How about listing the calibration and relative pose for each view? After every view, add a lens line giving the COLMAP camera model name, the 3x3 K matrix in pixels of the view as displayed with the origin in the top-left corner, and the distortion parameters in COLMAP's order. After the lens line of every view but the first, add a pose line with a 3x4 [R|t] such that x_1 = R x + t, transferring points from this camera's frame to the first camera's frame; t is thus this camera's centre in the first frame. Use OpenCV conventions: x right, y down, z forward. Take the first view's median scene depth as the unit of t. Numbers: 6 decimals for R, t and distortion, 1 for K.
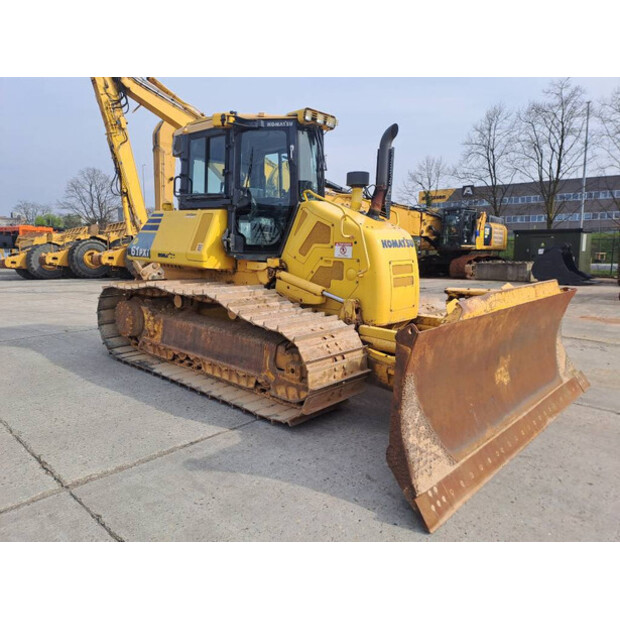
lens RADIAL K [[459.1, 0, 308.4], [0, 459.1, 312.2], [0, 0, 1]] dist [0.061463, -0.046058]
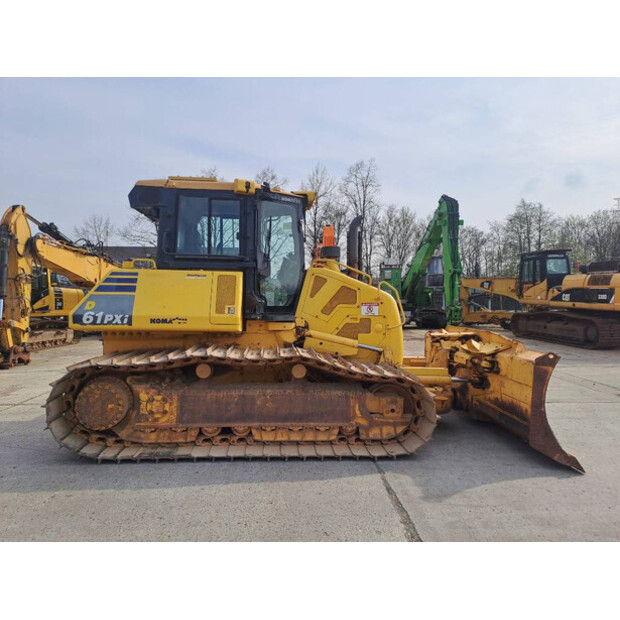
lens RADIAL K [[459.1, 0, 309.9], [0, 459.1, 305.2], [0, 0, 1]] dist [0.061463, -0.046058]
pose [[0.681501, -0.018363, 0.731587, -0.888451], [0.116357, 0.989687, -0.083549, -0.057260], [-0.722508, 0.142064, 0.676609, 0.259060]]
